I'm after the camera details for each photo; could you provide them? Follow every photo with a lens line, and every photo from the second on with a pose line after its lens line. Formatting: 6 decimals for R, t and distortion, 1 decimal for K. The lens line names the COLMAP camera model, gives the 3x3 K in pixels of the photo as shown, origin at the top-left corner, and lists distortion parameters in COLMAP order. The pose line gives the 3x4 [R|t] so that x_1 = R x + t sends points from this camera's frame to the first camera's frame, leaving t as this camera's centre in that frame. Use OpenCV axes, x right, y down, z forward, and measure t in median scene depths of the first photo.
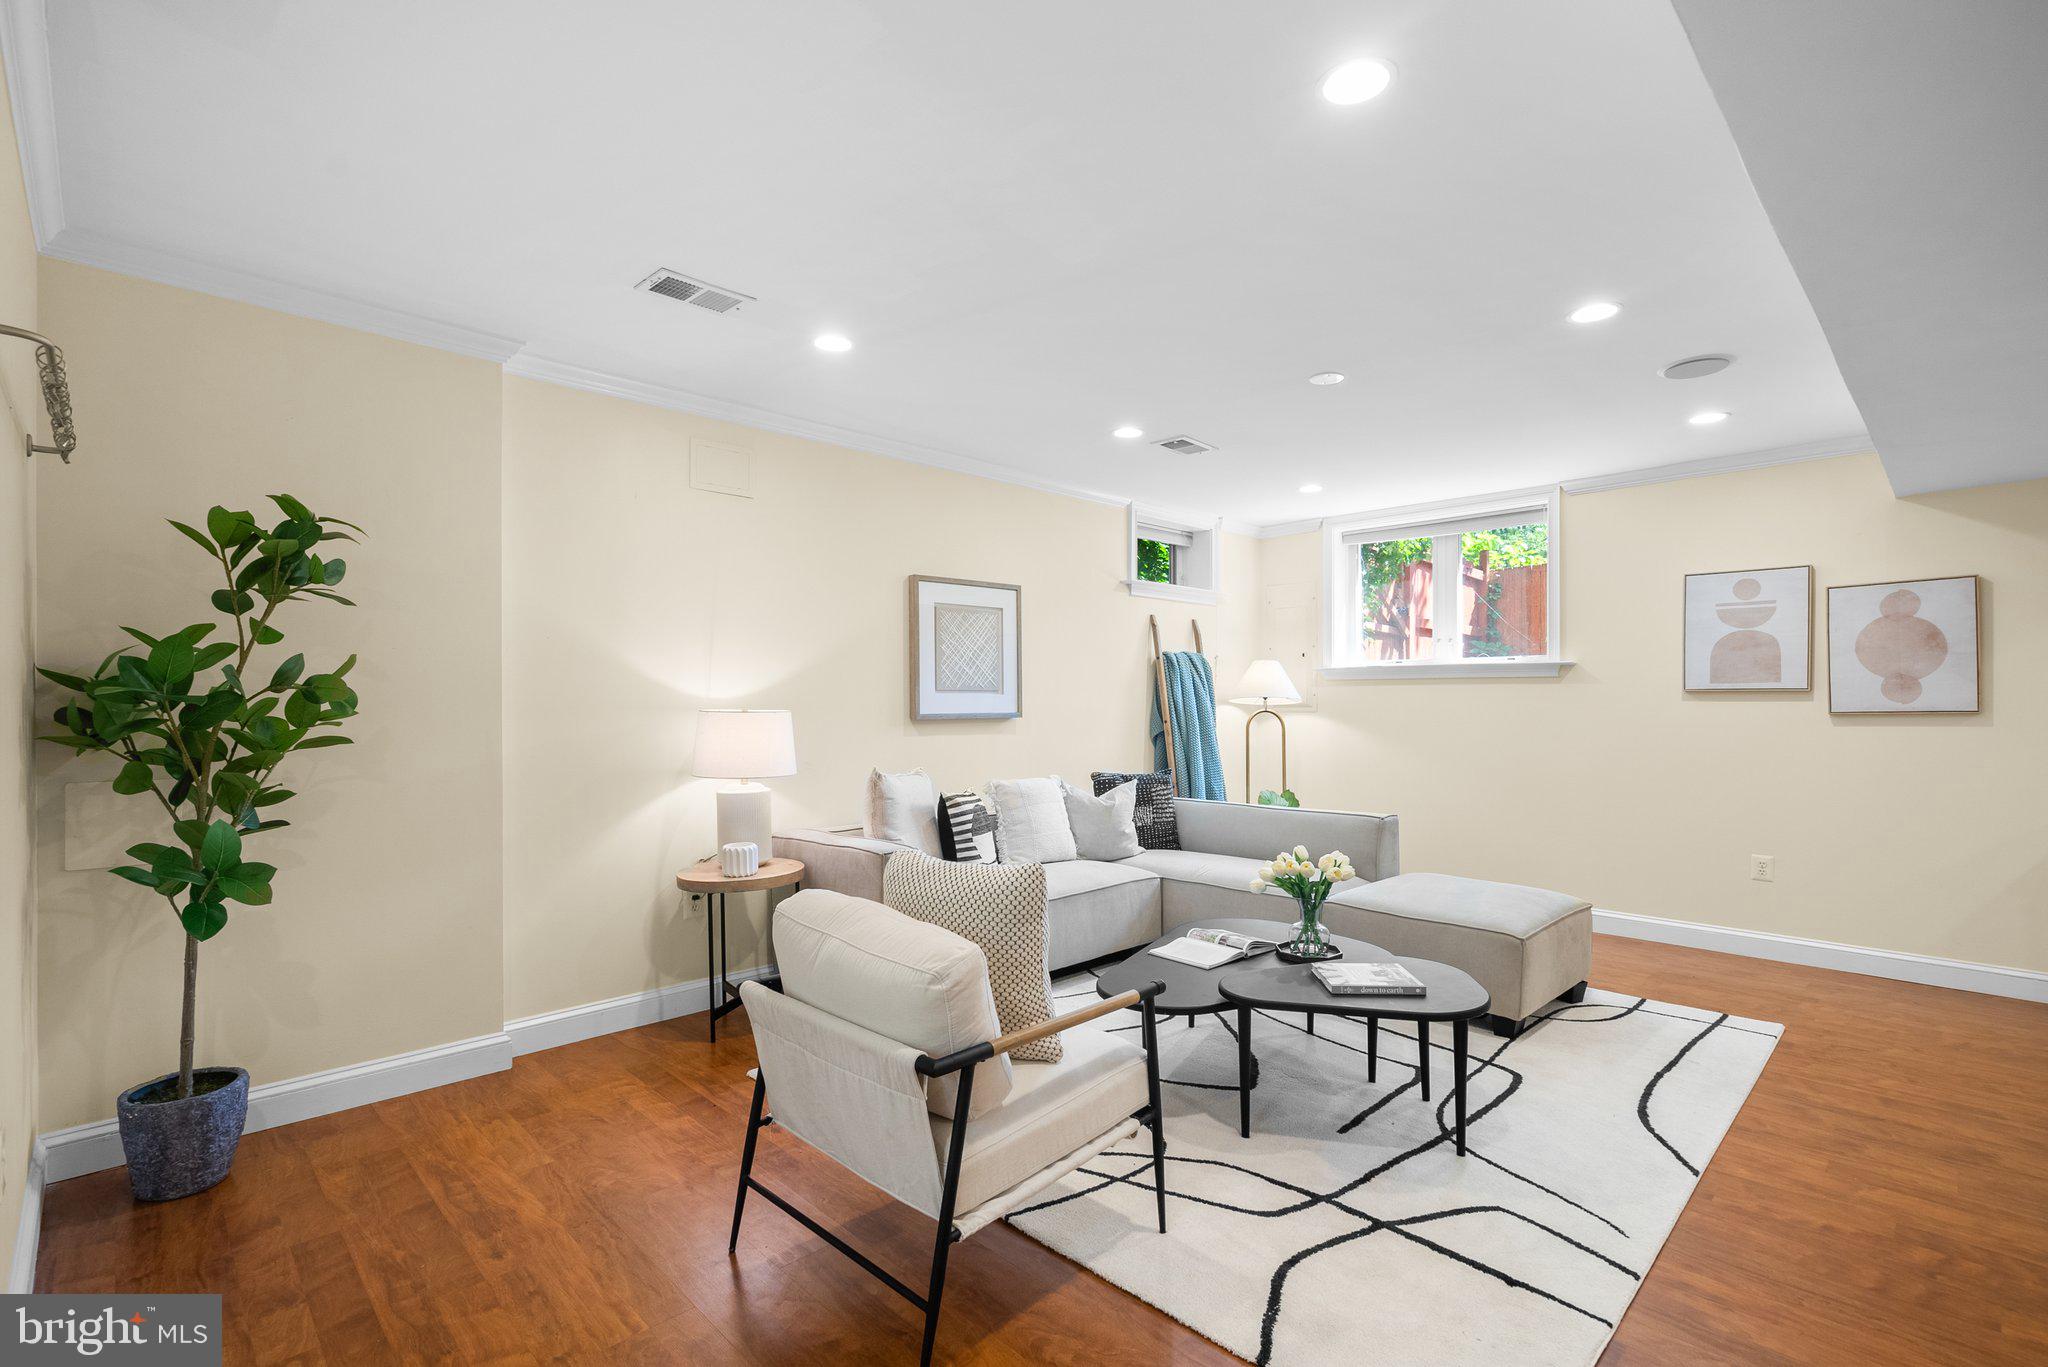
lens RADIAL K [[945.9, 0, 1017.0], [0, 945.9, 710.8], [0, 0, 1]] dist [-0.004436, 0.001181]
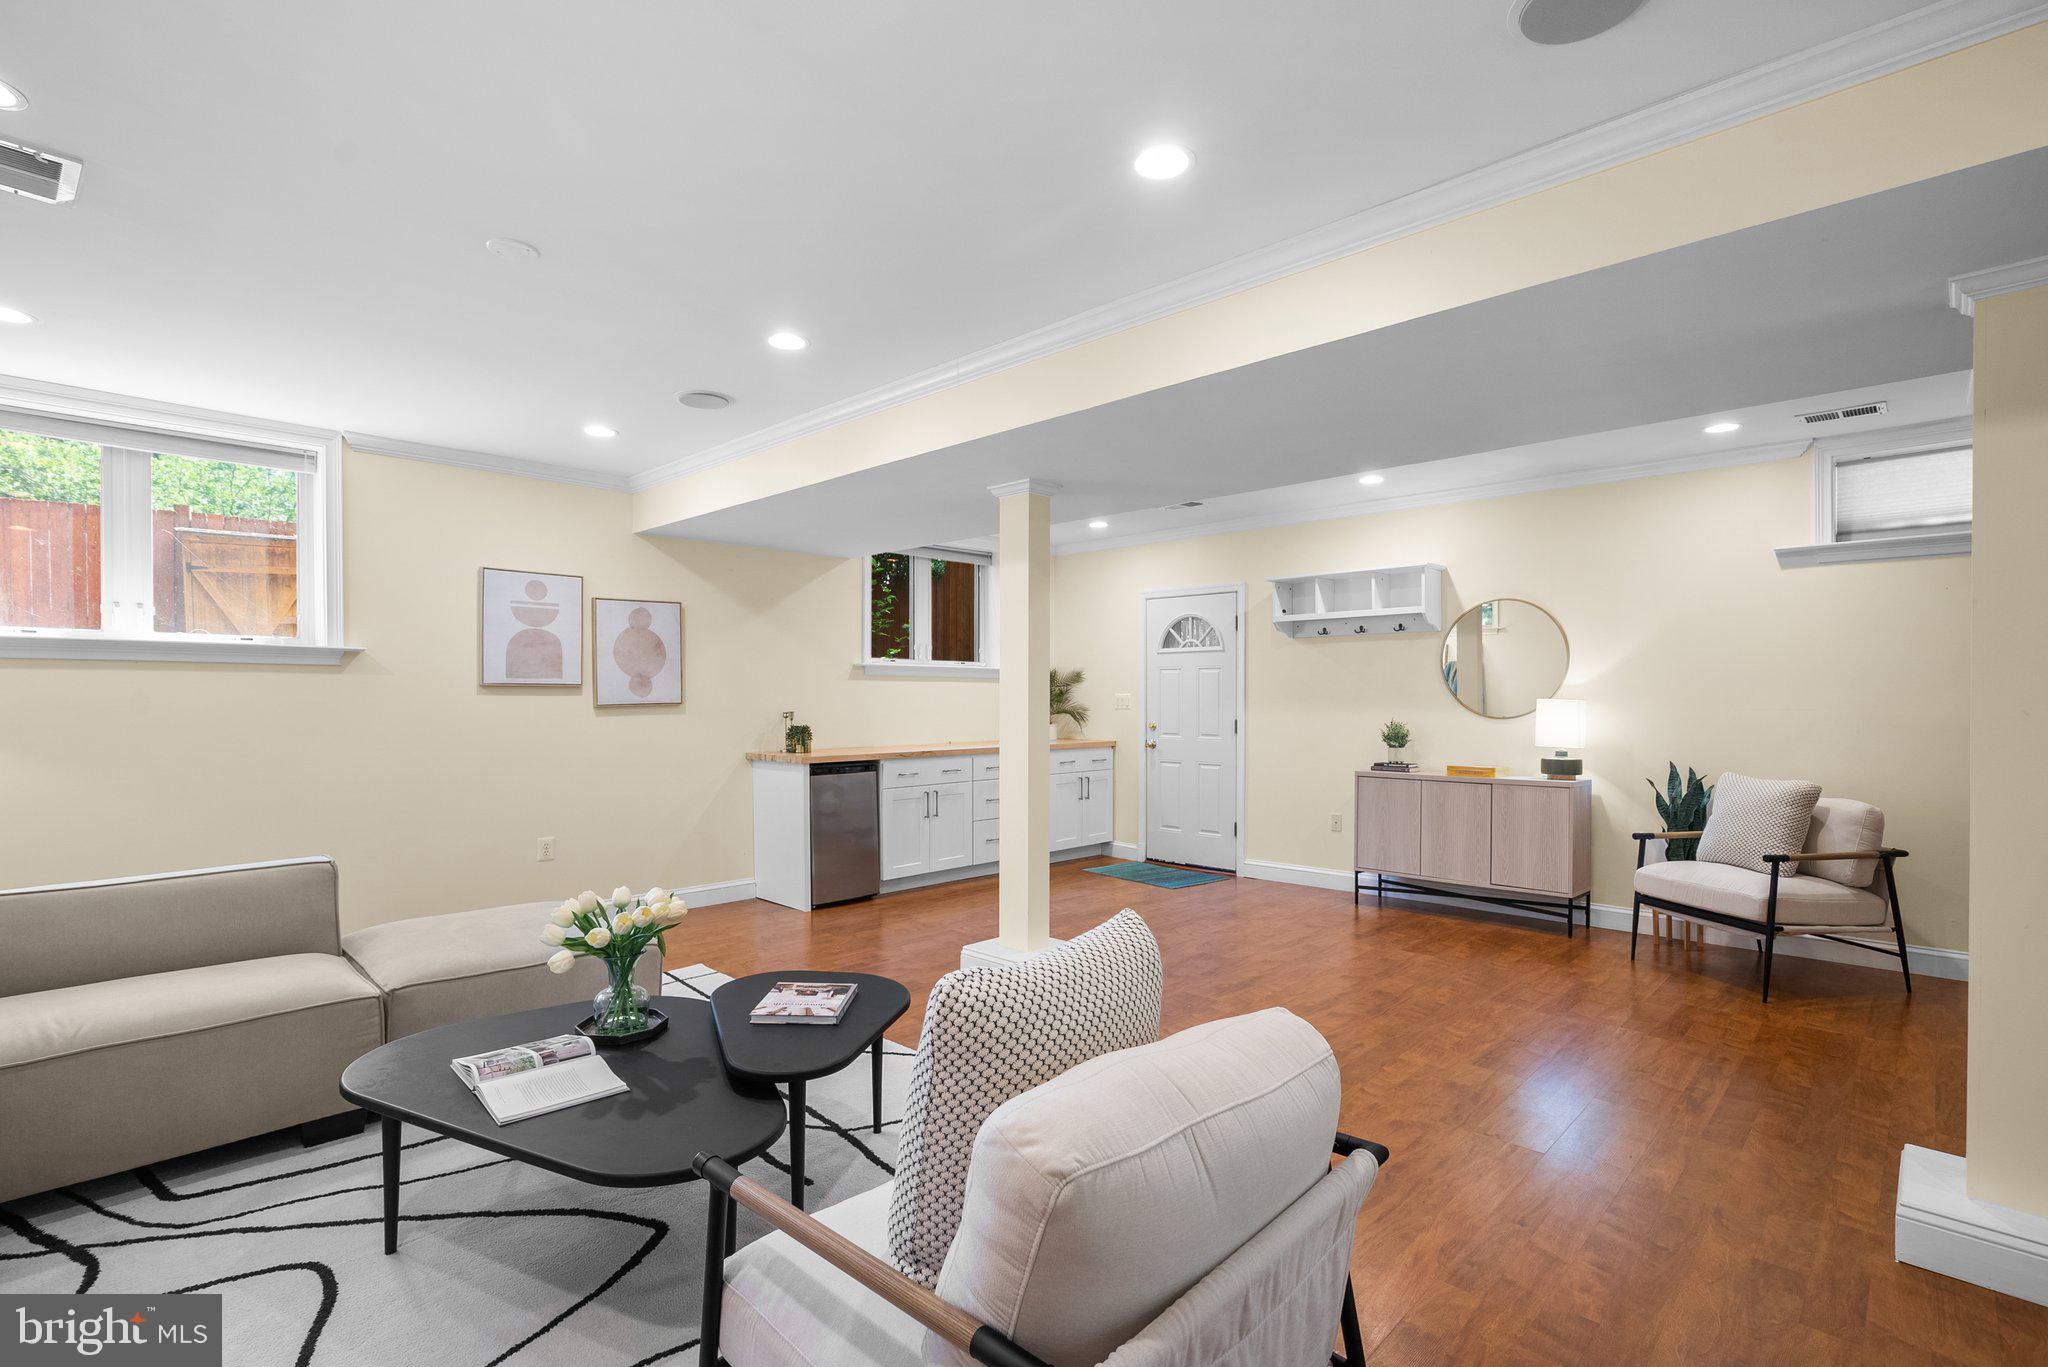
lens RADIAL K [[945.9, 0, 1036.5], [0, 945.9, 700.2], [0, 0, 1]] dist [-0.004436, 0.001181]
pose [[-0.045535, -0.004128, 0.998954, -0.375059], [0.007074, 0.999965, 0.004455, -0.006310], [-0.998938, 0.007270, -0.045504, 0.565024]]
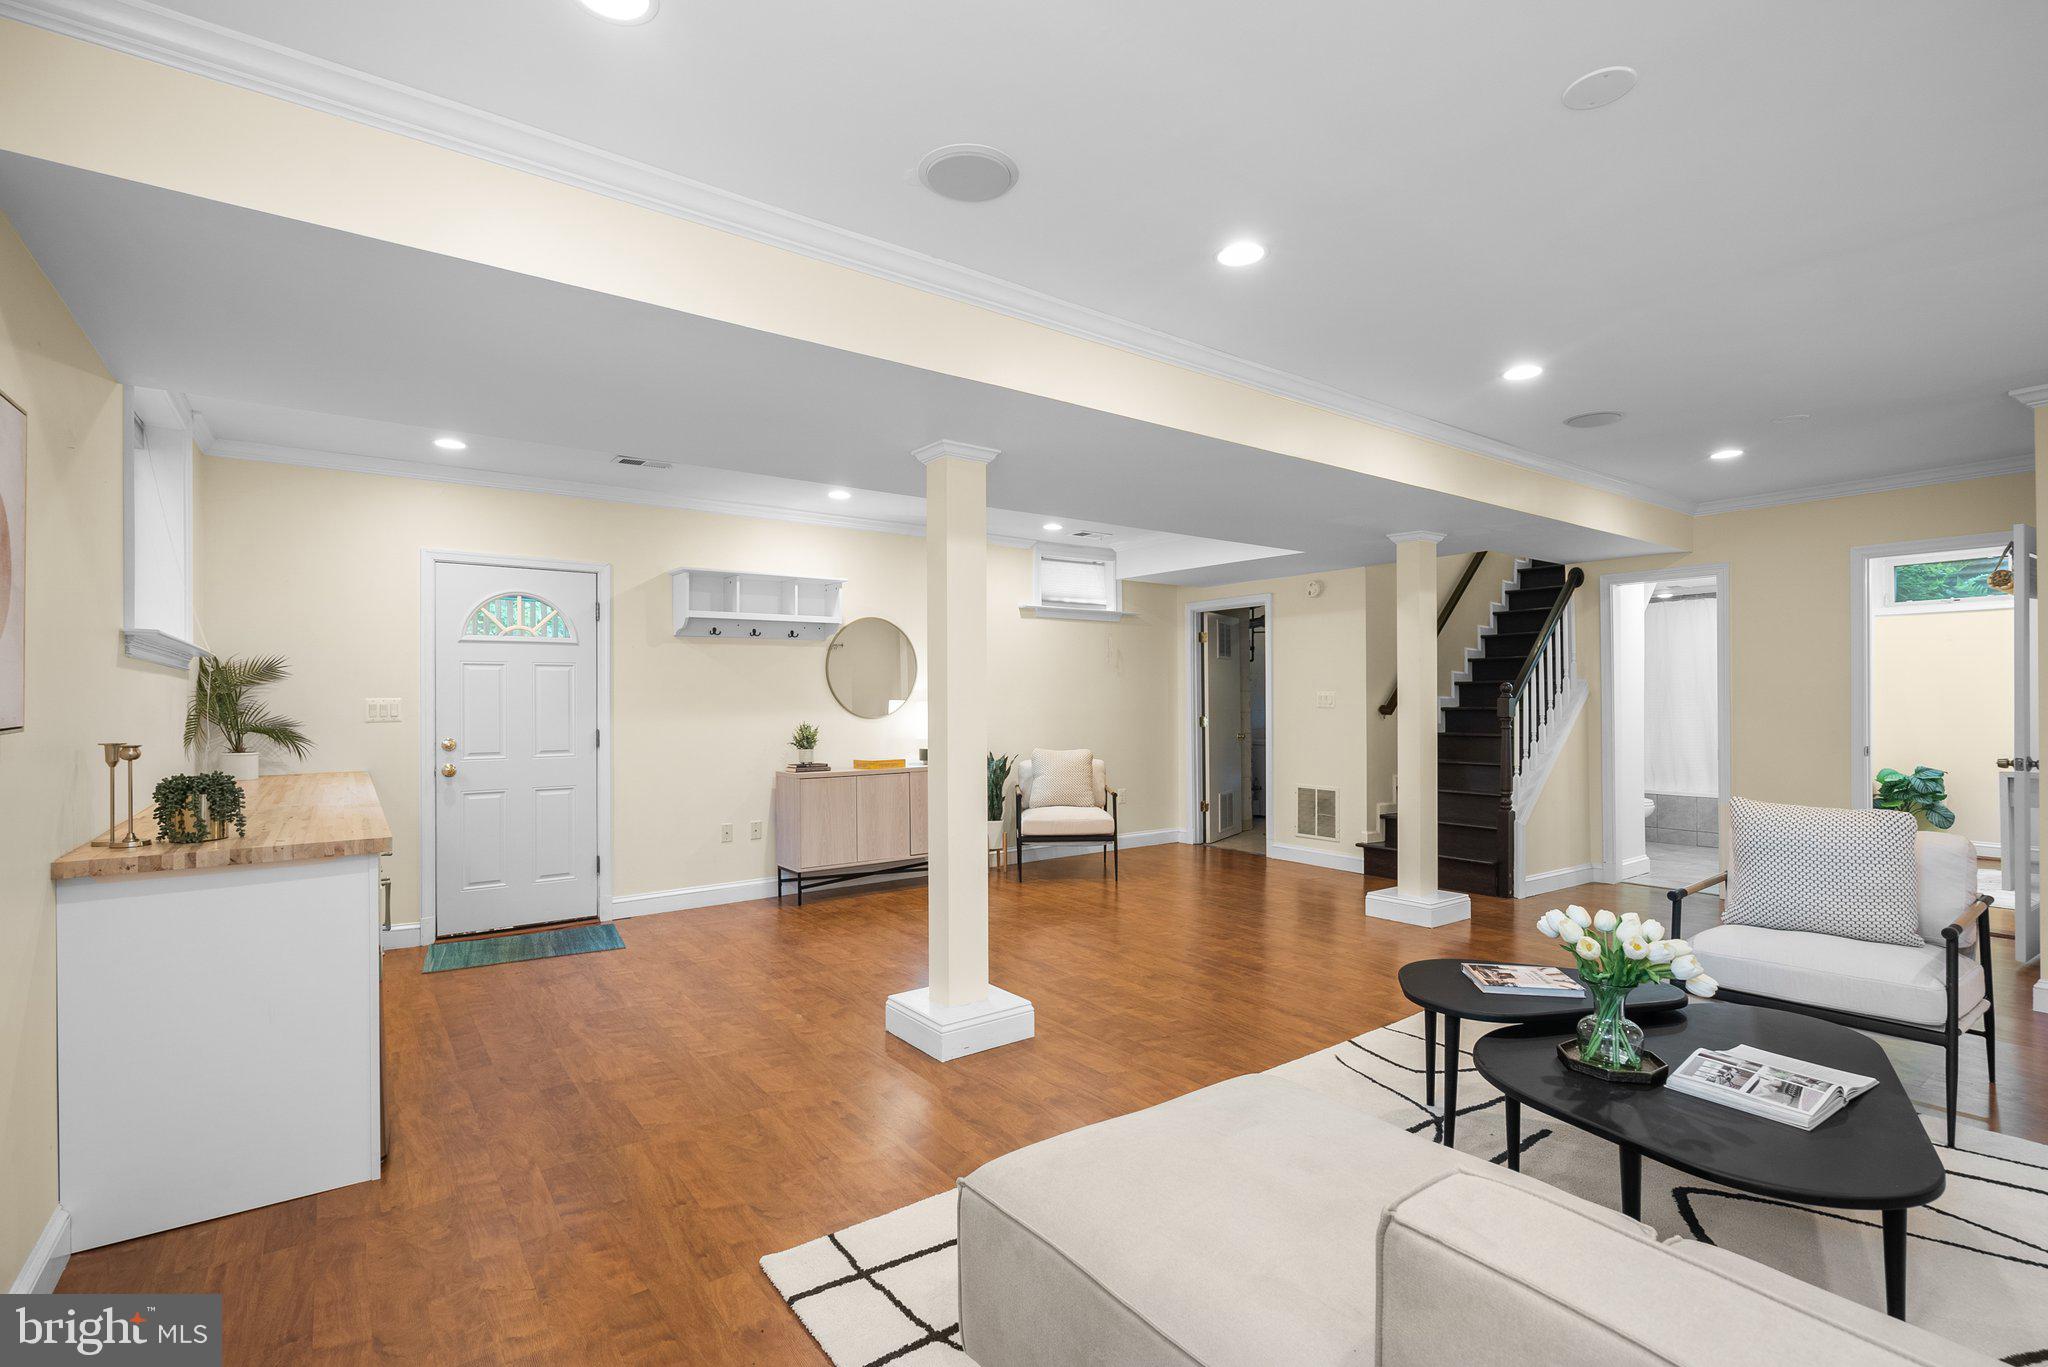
lens RADIAL K [[945.9, 0, 1008.8], [0, 945.9, 696.7], [0, 0, 1]] dist [-0.004436, 0.001181]
pose [[-0.990597, 0.002457, 0.136793, 0.529826], [0.003619, 0.999959, 0.008244, -0.018552], [-0.136767, 0.008662, -0.990565, 1.421943]]
